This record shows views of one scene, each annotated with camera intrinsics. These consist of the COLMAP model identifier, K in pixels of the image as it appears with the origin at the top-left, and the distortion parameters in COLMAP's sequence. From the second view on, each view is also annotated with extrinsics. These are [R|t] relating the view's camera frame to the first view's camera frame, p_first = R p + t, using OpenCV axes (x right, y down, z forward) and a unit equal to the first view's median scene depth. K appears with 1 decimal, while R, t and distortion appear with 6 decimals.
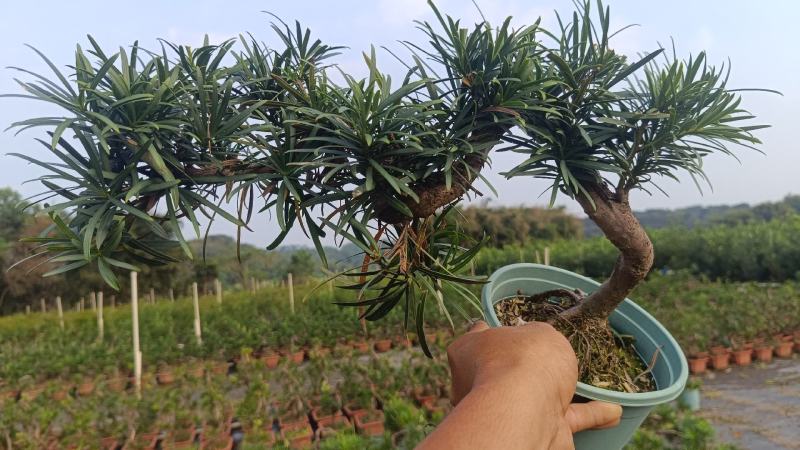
lens RADIAL K [[572.6, 0, 400.0], [0, 572.6, 225.0], [0, 0, 1]] dist [-0.004567, -0.001501]
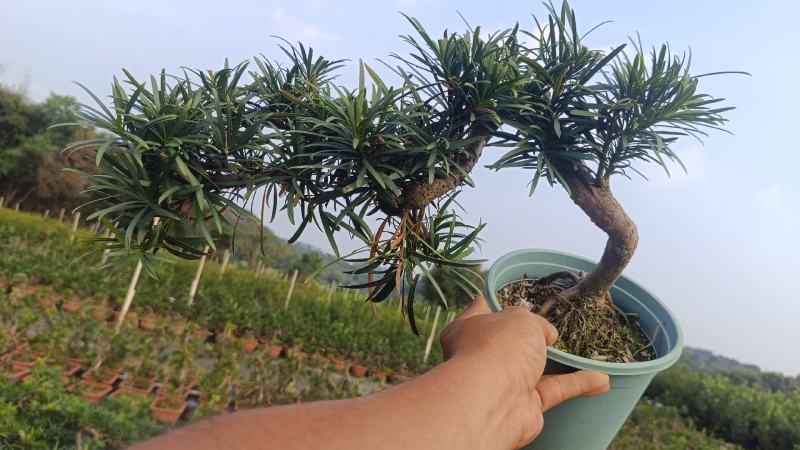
lens RADIAL K [[559.1, 0, 400.0], [0, 559.1, 225.0], [0, 0, 1]] dist [0.026001, -0.055069]
pose [[0.994033, -0.038814, -0.101942, 0.112669], [0.039491, 0.999209, 0.004627, 0.011583], [0.101682, -0.008625, 0.994780, -0.091792]]
